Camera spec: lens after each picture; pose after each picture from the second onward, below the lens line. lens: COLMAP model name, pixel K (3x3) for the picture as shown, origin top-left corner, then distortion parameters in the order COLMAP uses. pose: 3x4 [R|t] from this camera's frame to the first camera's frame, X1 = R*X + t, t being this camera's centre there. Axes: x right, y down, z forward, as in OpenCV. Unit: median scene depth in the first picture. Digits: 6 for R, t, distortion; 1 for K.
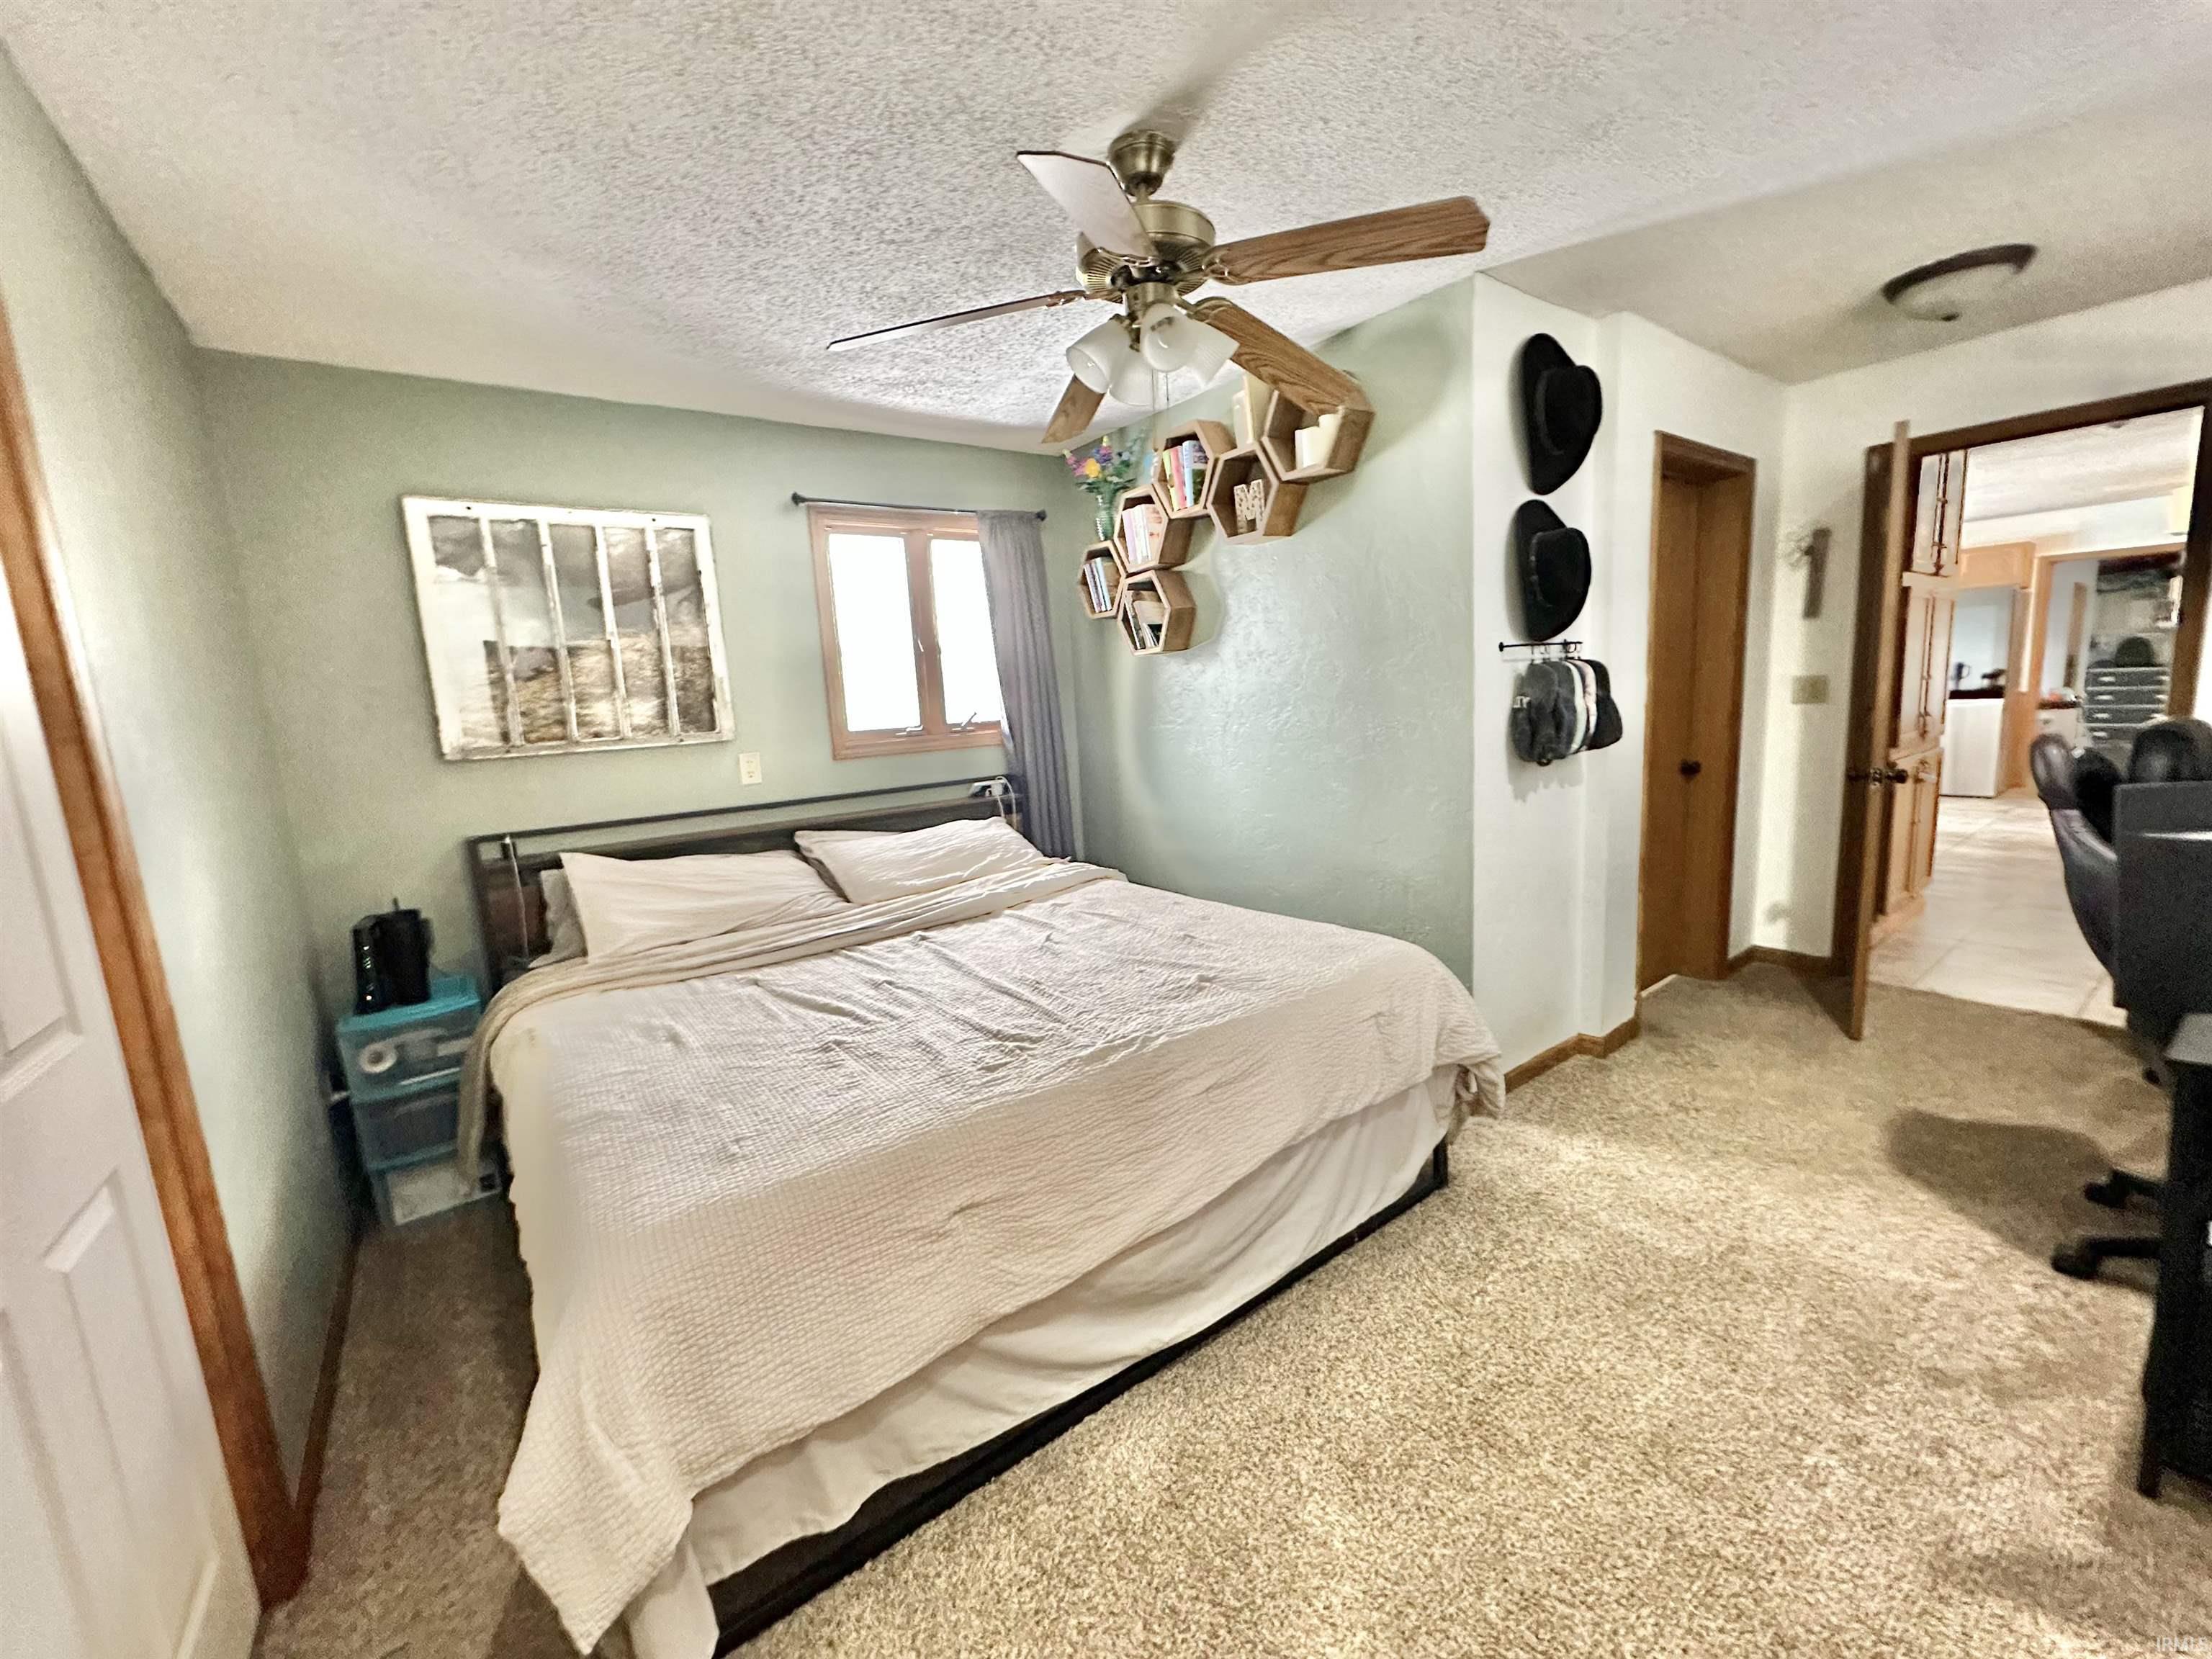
lens RADIAL K [[877.4, 0, 1108.7], [0, 877.4, 829.4], [0, 0, 1]] dist [-0.004807, 0.000753]
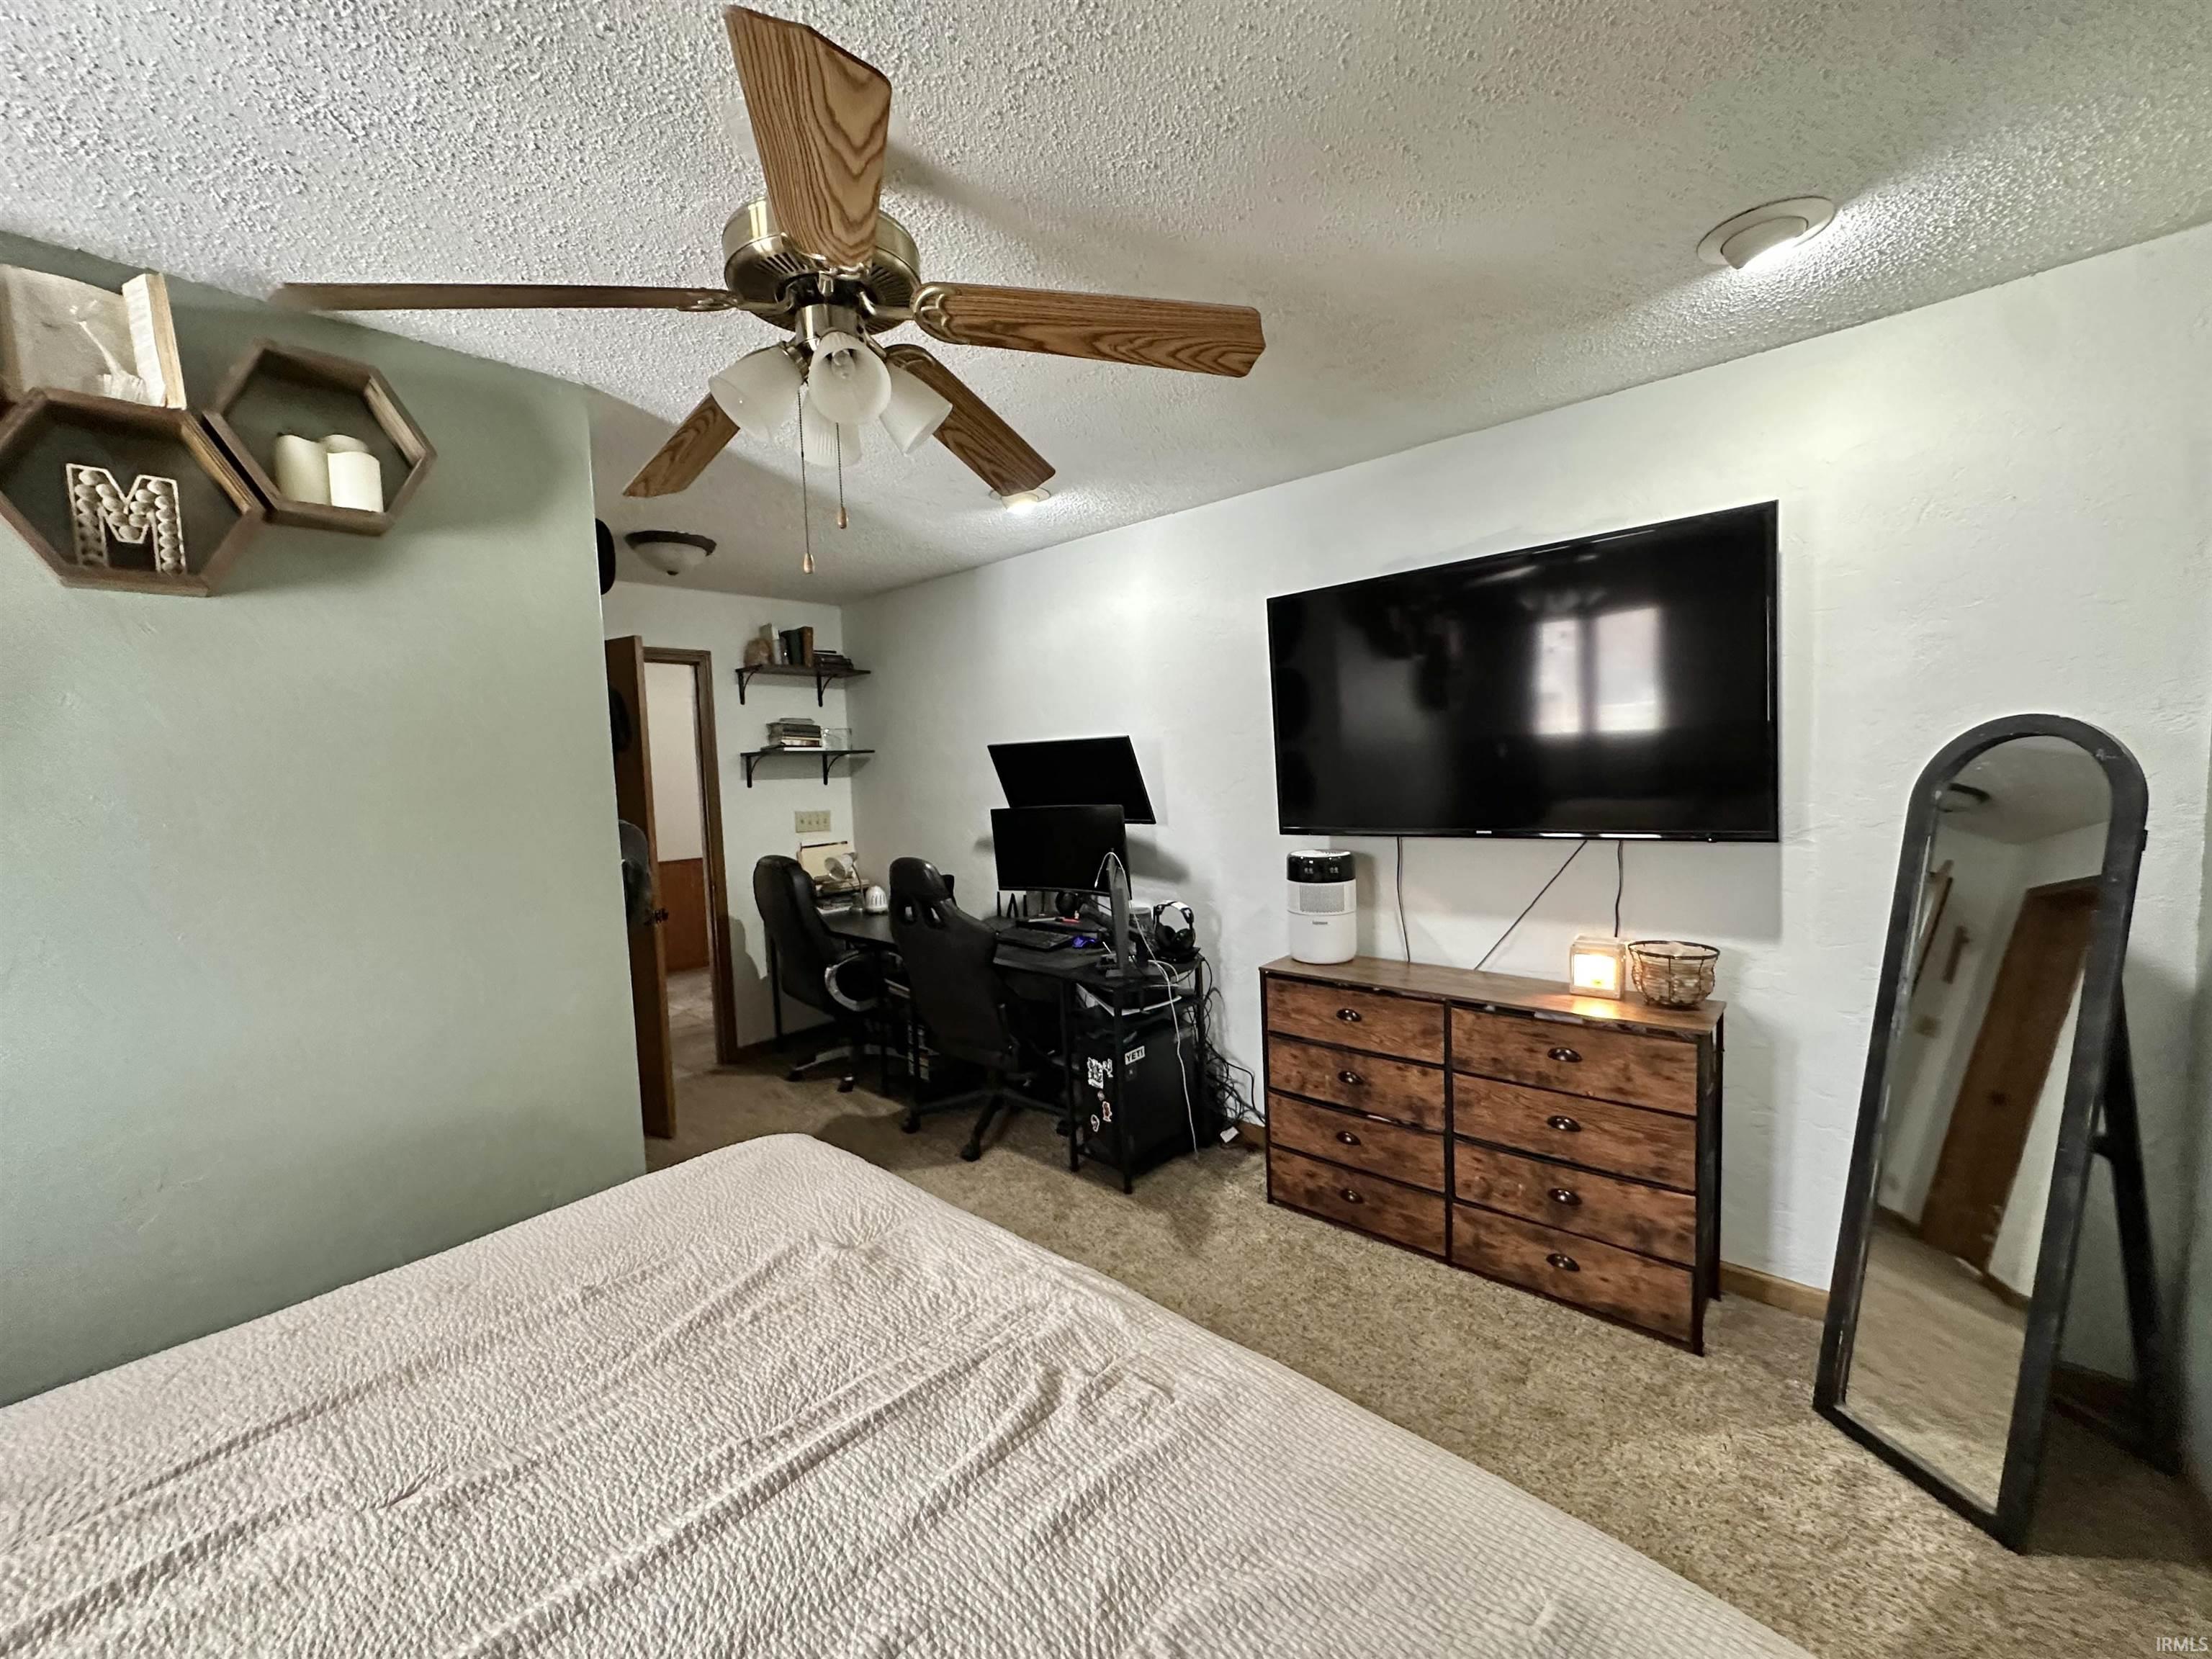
lens RADIAL K [[877.4, 0, 1108.9], [0, 877.4, 832.1], [0, 0, 1]] dist [-0.004807, 0.000753]
pose [[-0.190204, -0.006976, 0.981720, -0.620833], [0.201381, 0.978434, 0.045969, -0.147534], [-0.960868, 0.206443, -0.184697, 0.850204]]
